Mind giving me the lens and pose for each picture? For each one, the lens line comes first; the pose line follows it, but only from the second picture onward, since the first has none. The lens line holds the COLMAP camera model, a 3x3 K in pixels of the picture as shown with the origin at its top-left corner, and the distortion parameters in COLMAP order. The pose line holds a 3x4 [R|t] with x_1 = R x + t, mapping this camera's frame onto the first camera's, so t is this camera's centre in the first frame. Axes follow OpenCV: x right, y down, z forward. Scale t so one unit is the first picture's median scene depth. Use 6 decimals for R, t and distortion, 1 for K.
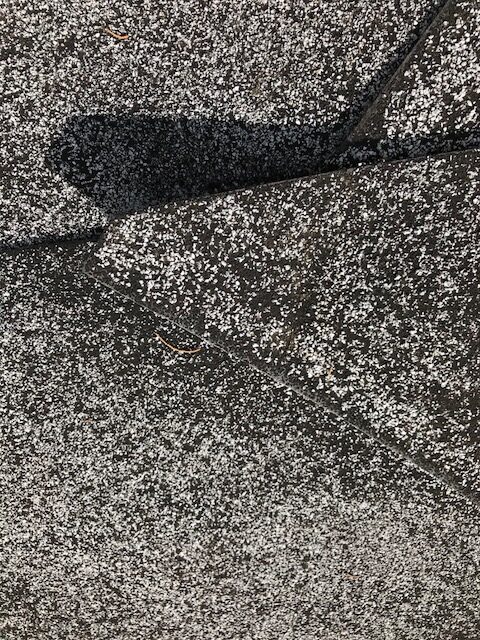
lens RADIAL K [[532.0, 0, 239.5], [0, 532.0, 320.1], [0, 0, 1]] dist [-0.009872, -0.043322]
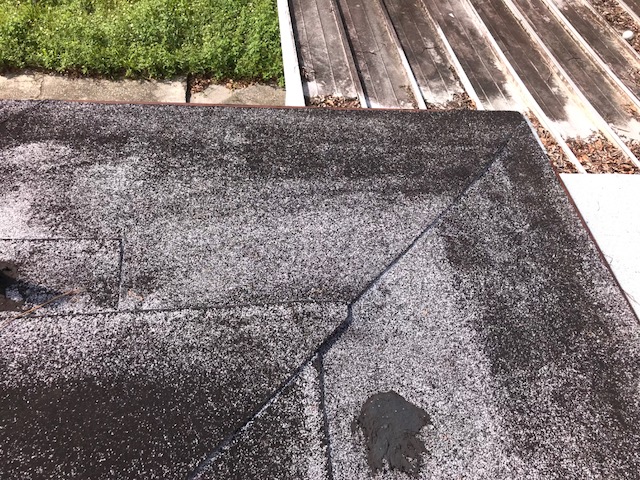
lens RADIAL K [[532.0, 0, 320.1], [0, 532.0, 240.2], [0, 0, 1]] dist [-0.009872, -0.043322]
pose [[-0.732660, 0.465974, -0.496062, 1.435796], [-0.596838, -0.790188, 0.139241, -0.185034], [-0.327100, 0.398085, 0.857050, -2.169790]]
